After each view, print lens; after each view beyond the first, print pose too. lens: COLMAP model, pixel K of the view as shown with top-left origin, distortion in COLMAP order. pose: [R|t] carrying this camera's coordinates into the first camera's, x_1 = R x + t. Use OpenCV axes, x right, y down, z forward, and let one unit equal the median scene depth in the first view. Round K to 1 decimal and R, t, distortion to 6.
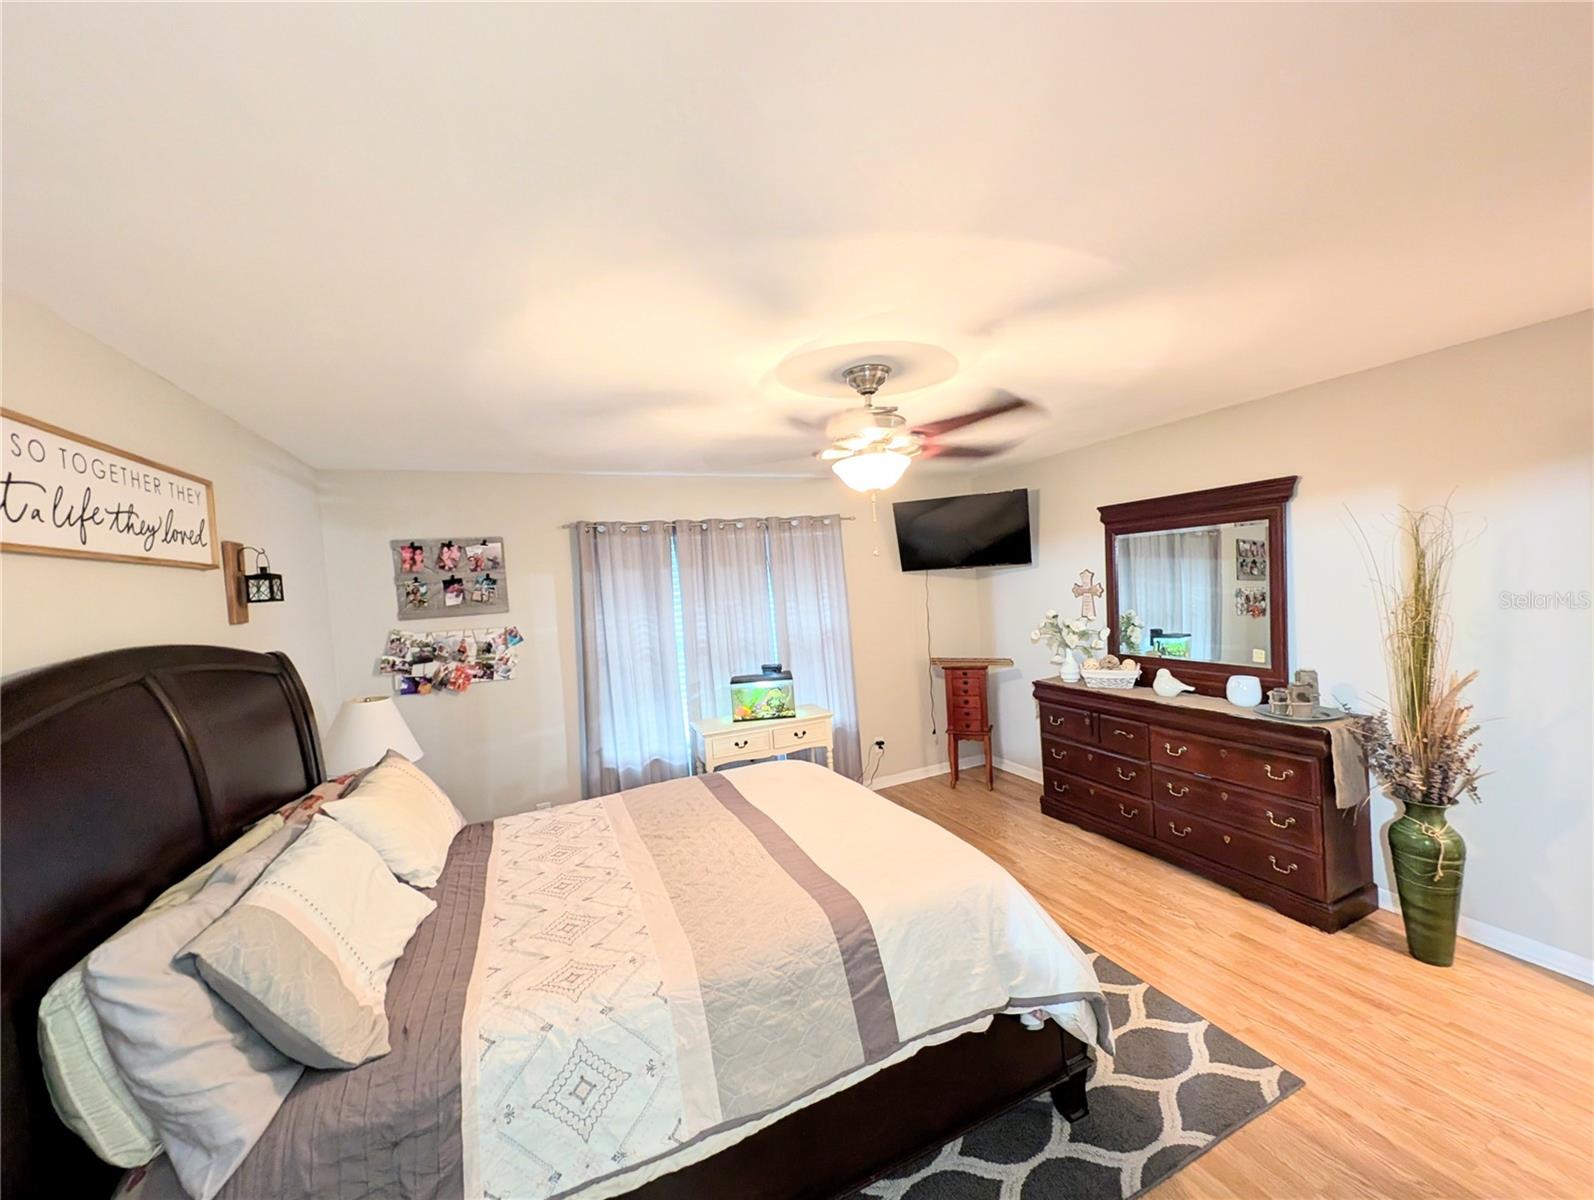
lens RADIAL K [[600.6, 0, 797.0], [0, 600.6, 600.0], [0, 0, 1]] dist [0.000948, 0.000135]
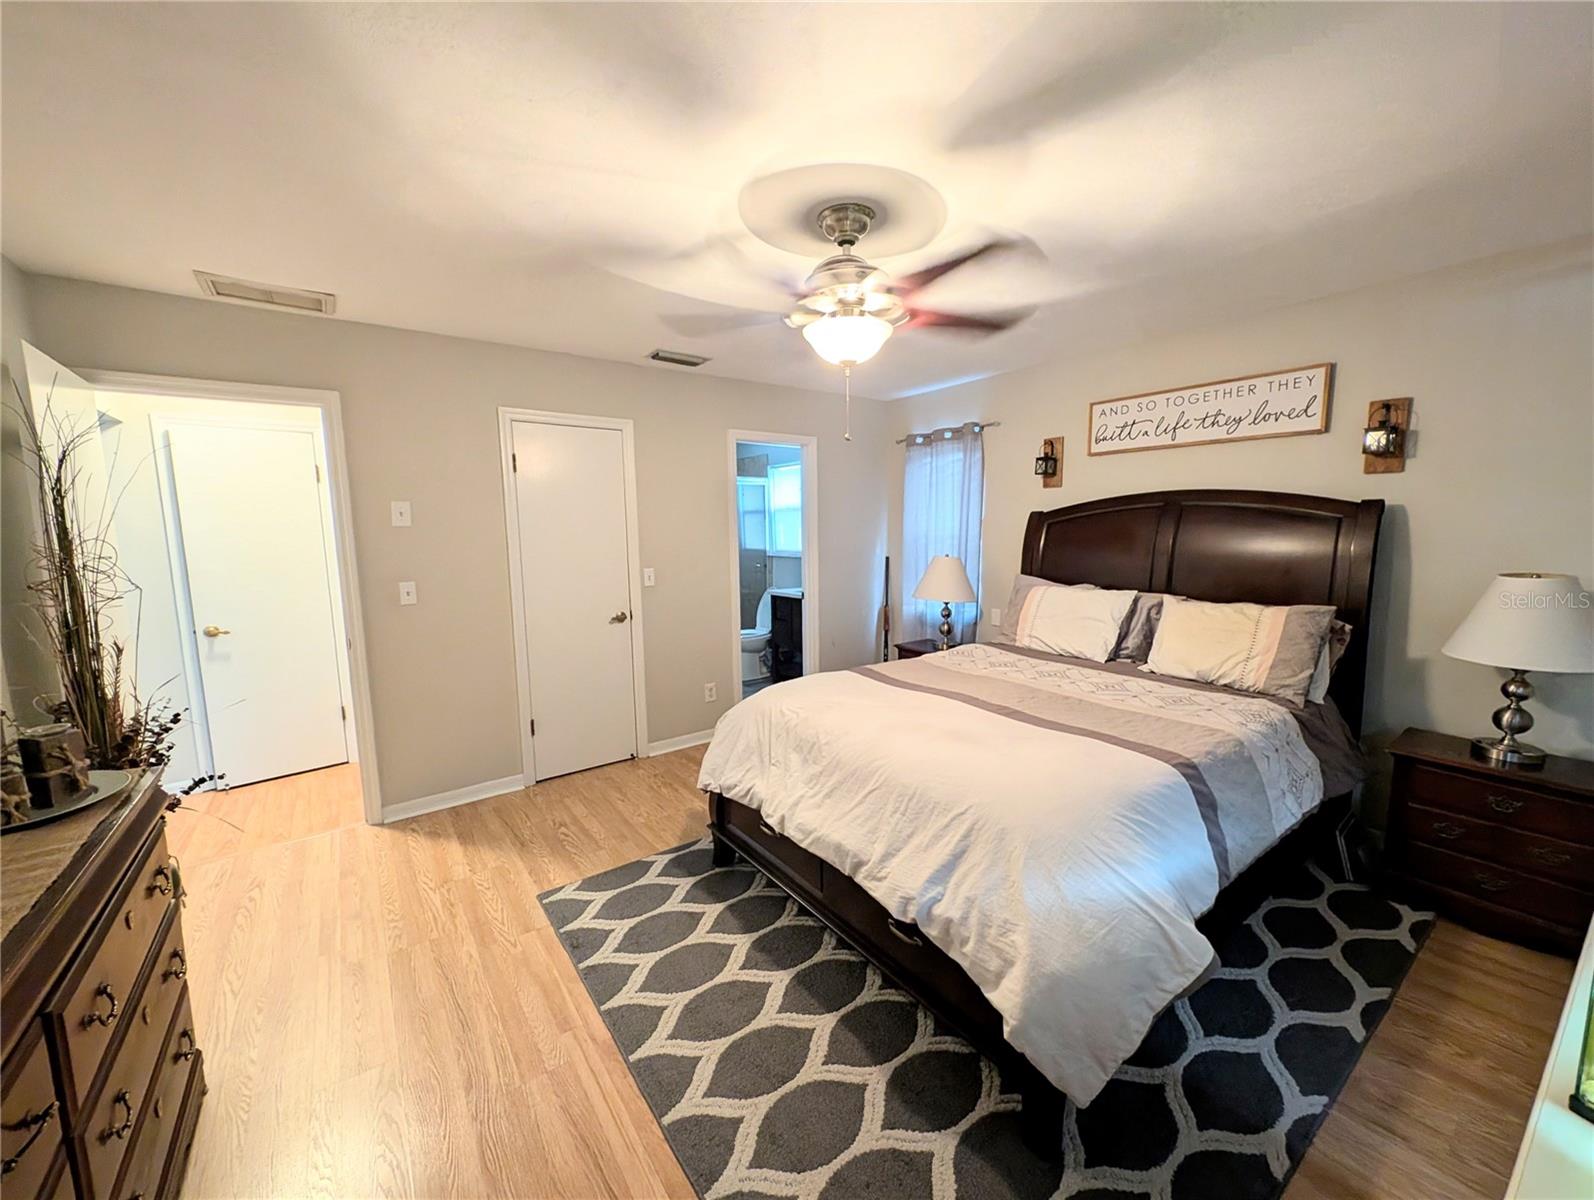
lens RADIAL K [[600.6, 0, 797.0], [0, 600.6, 600.0], [0, 0, 1]] dist [0.000948, 0.000135]
pose [[-0.973262, 0.105390, -0.204092, 0.496684], [0.072159, 0.983829, 0.163931, 0.015044], [0.218069, 0.144820, -0.965129, 2.241572]]
